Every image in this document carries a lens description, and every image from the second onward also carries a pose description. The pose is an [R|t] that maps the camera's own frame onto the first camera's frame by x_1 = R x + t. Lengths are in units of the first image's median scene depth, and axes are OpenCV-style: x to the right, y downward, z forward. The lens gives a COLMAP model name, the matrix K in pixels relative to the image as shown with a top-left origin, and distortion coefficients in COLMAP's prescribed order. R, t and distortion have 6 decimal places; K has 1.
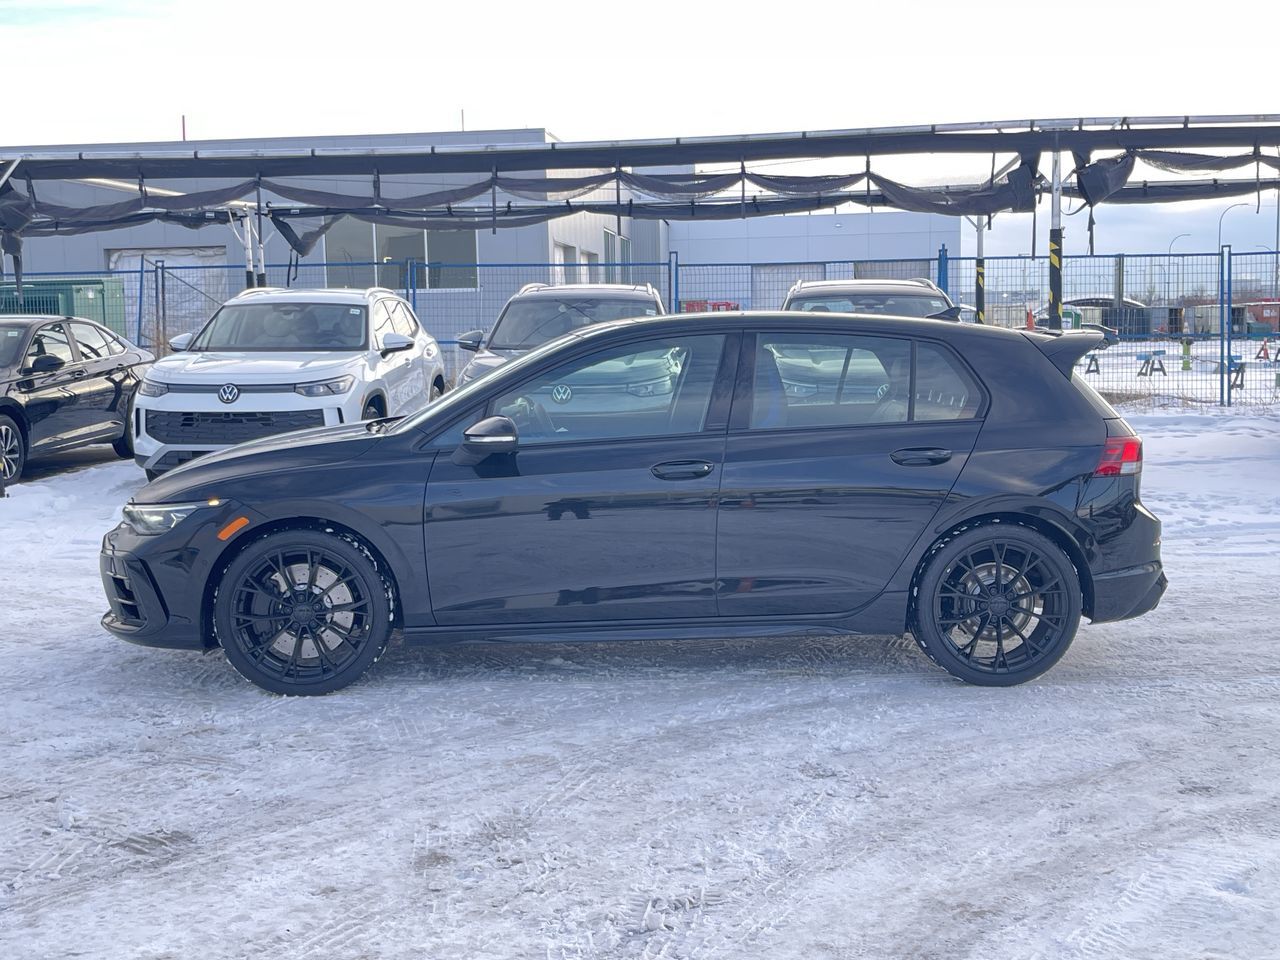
lens RADIAL K [[1479.2, 0, 644.1], [0, 1479.2, 466.1], [0, 0, 1]] dist [0.106583, -0.249835]
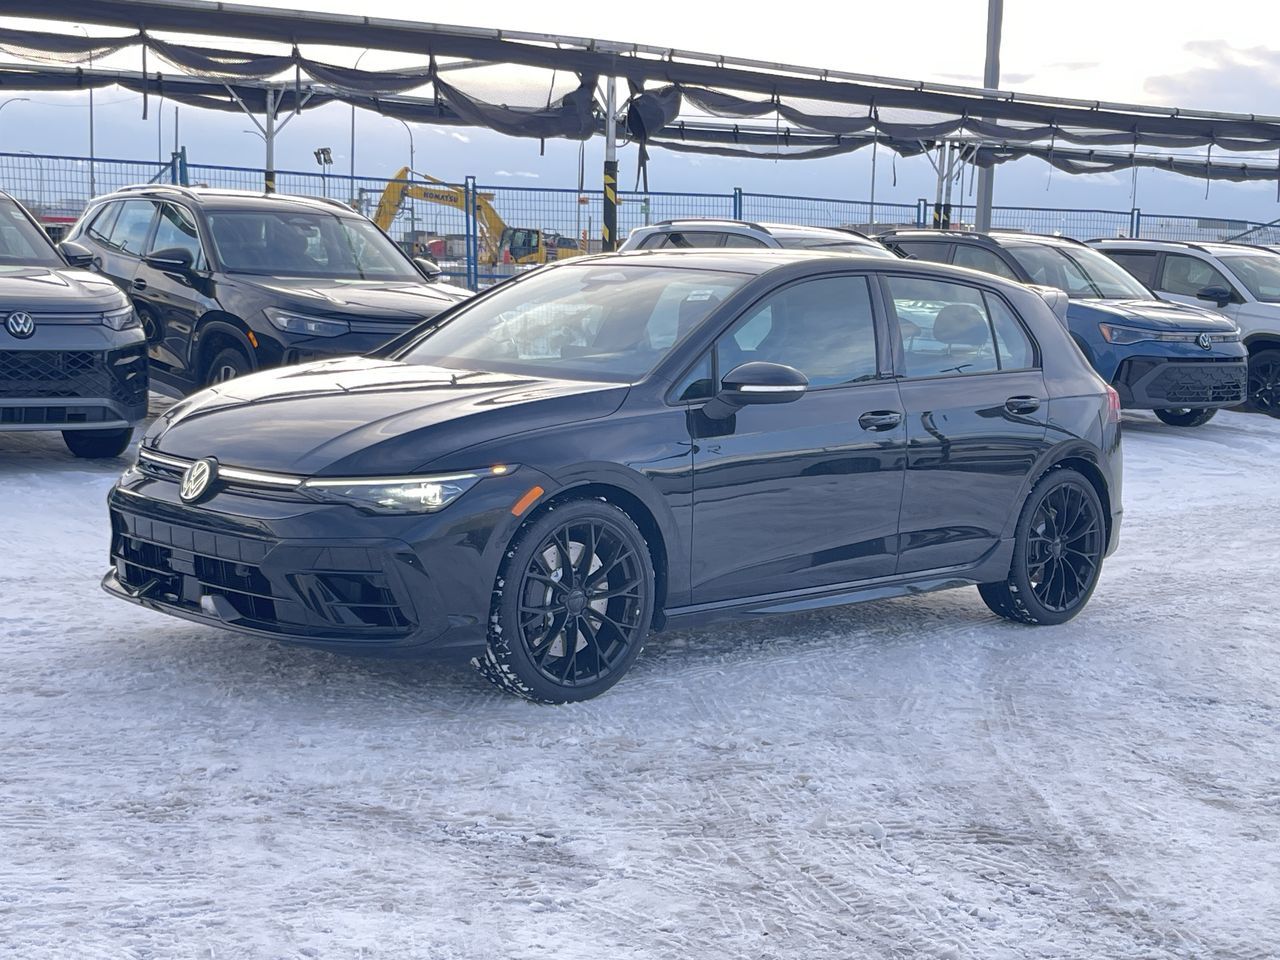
lens RADIAL K [[1868.0, 0, 640.0], [0, 1868.0, 480.0], [0, 0, 1]] dist [0.161831, -0.575526]
pose [[0.754868, -0.032815, 0.655055, -0.479524], [0.013166, 0.999304, 0.034889, -0.002066], [-0.655744, -0.017712, 0.754775, 0.108104]]
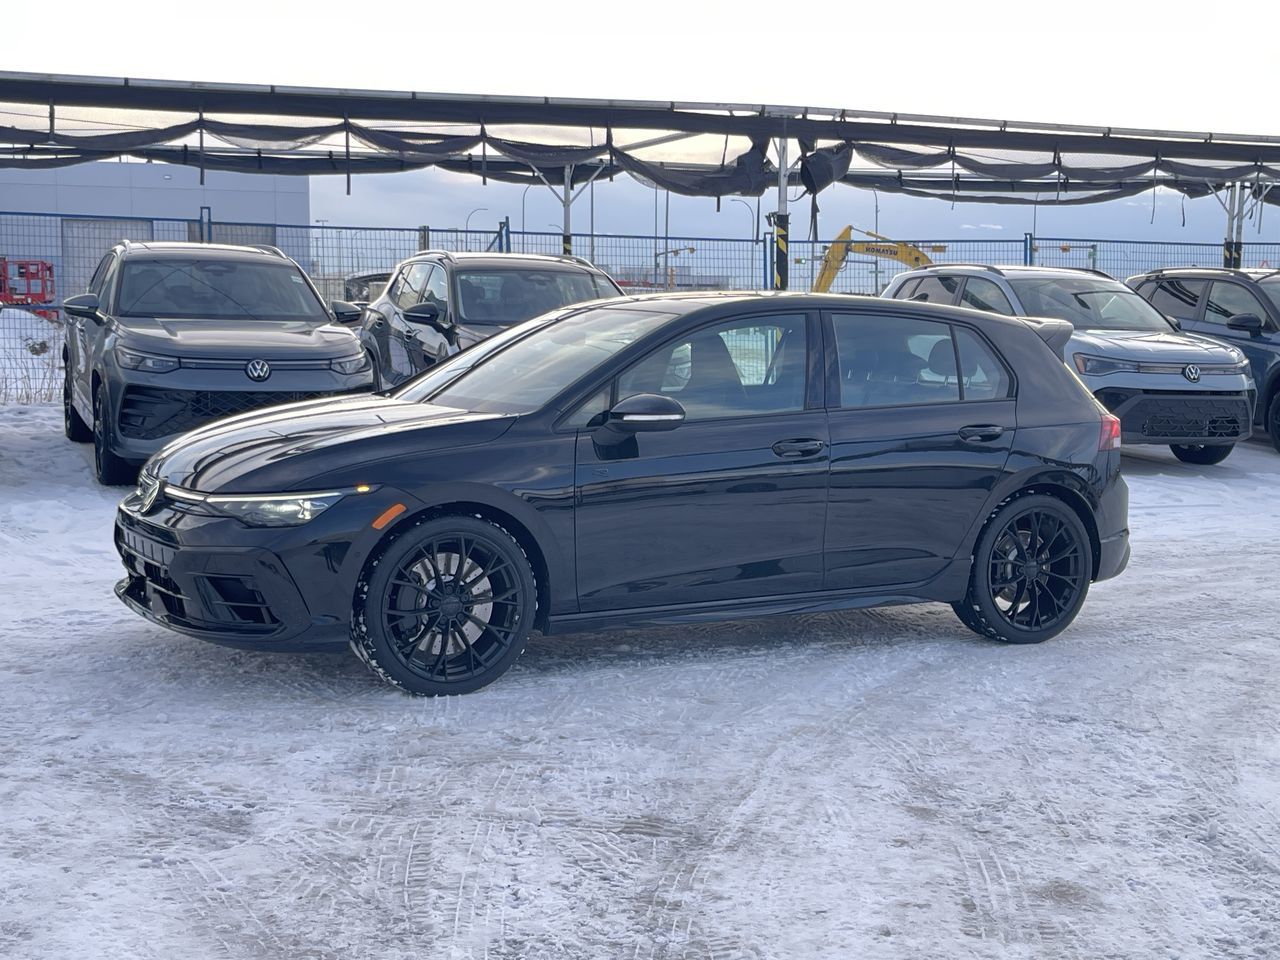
lens RADIAL K [[1691.8, 0, 640.0], [0, 1691.8, 480.0], [0, 0, 1]] dist [0.145395, -0.461014]
pose [[0.901393, -0.017887, 0.432633, -0.316287], [0.012744, 0.999809, 0.014785, 0.003303], [-0.432815, -0.007813, 0.901449, -0.002038]]
